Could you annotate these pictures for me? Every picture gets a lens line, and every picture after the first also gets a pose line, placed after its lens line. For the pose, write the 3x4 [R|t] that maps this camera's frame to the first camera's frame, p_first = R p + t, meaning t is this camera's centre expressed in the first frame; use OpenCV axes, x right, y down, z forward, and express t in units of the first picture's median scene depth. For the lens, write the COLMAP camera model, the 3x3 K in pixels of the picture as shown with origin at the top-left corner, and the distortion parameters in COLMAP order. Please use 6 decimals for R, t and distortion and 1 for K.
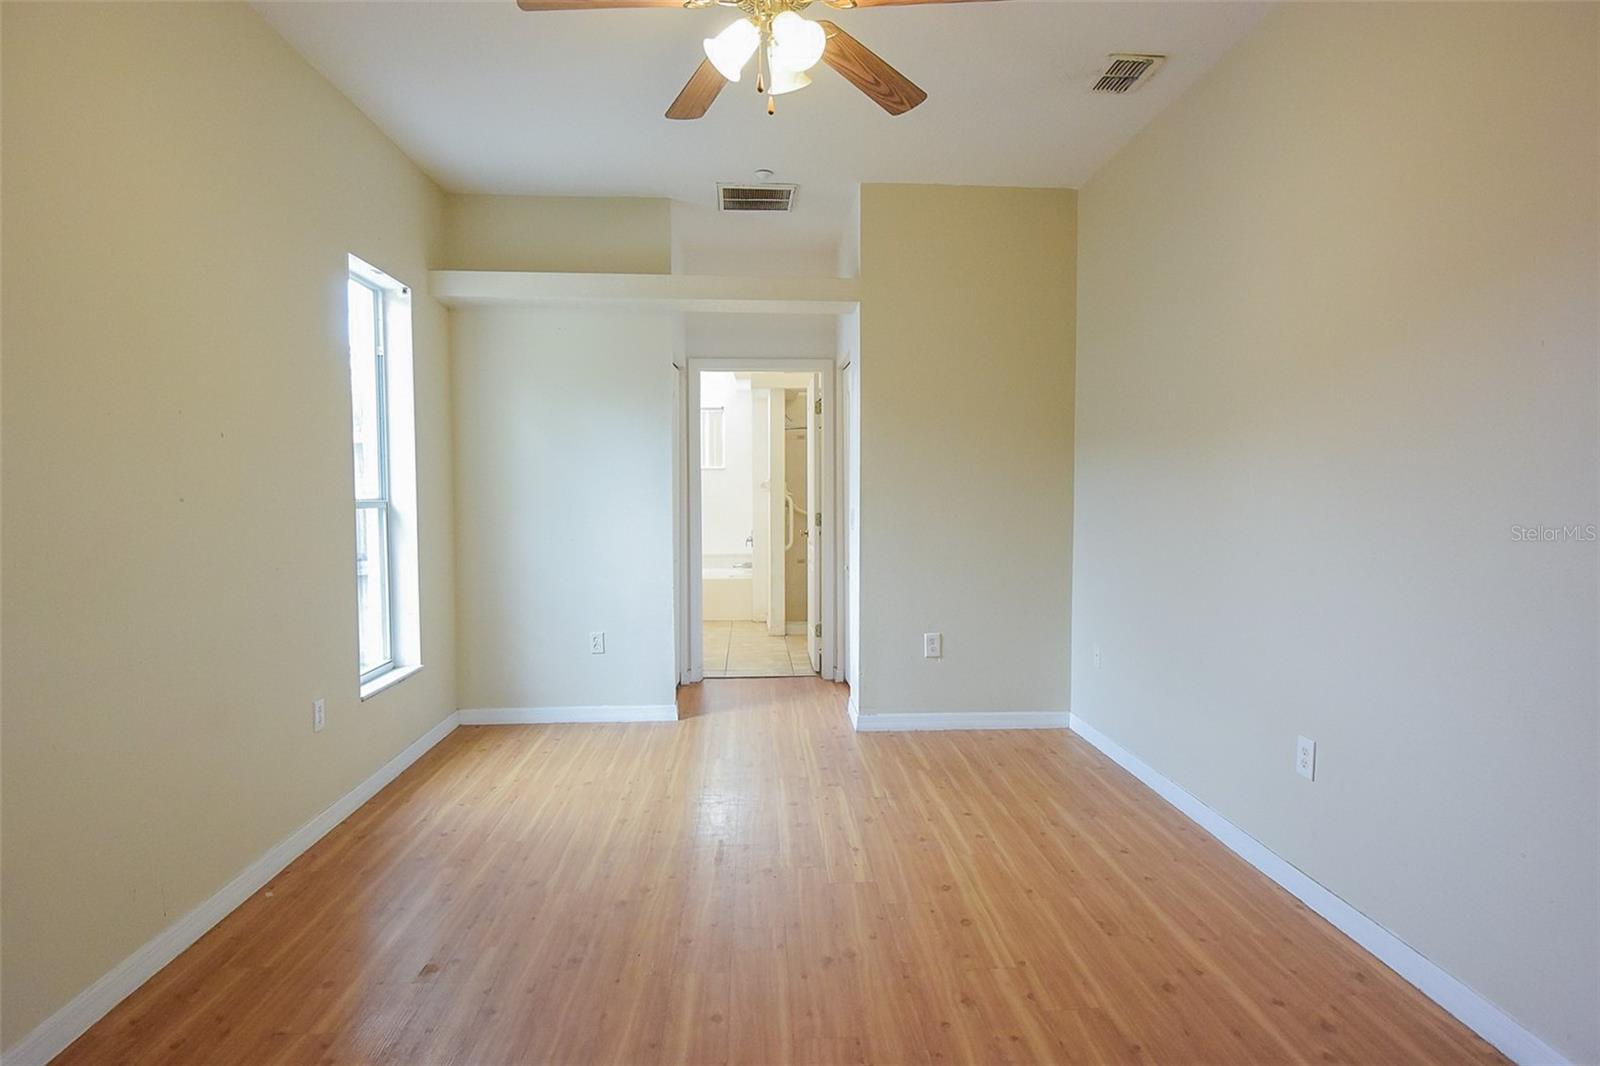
lens RADIAL K [[877.2, 0, 805.1], [0, 877.2, 527.3], [0, 0, 1]] dist [-0.007553, -0.018981]
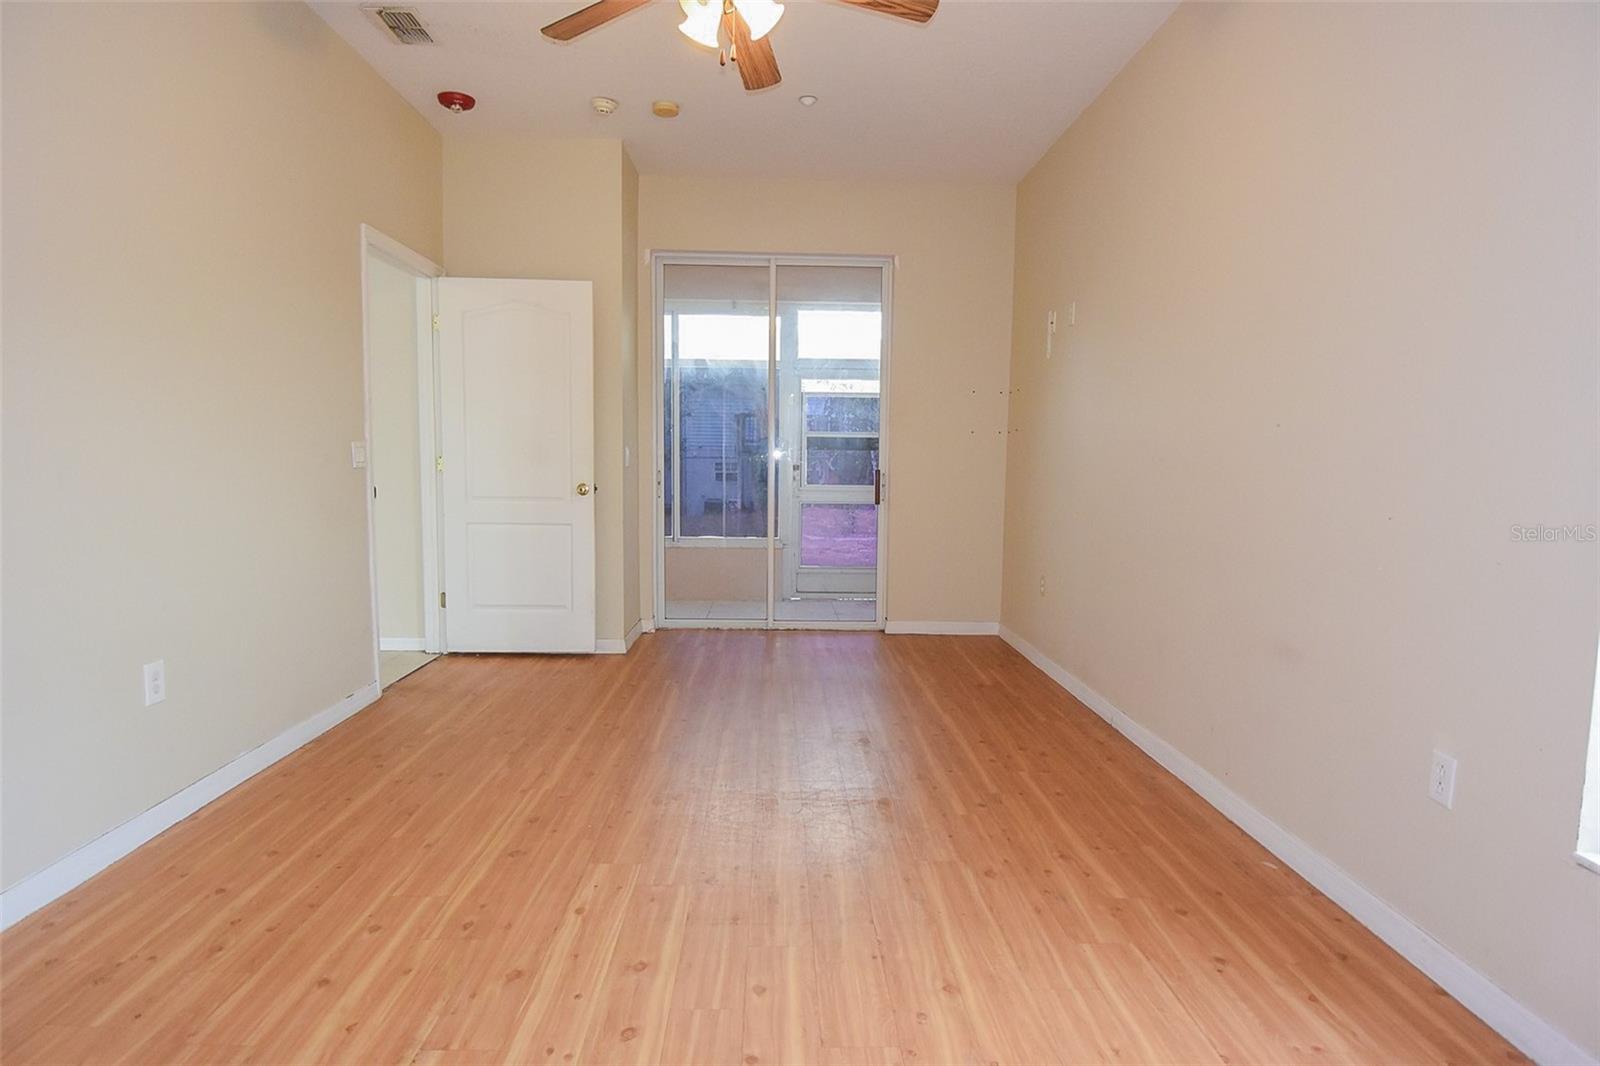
lens RADIAL K [[877.2, 0, 804.7], [0, 877.2, 538.8], [0, 0, 1]] dist [-0.007553, -0.018981]
pose [[-0.999607, -0.015800, 0.023165, -0.137209], [-0.012533, 0.990774, 0.134947, -0.025145], [-0.025083, 0.134603, -0.990582, 1.686002]]
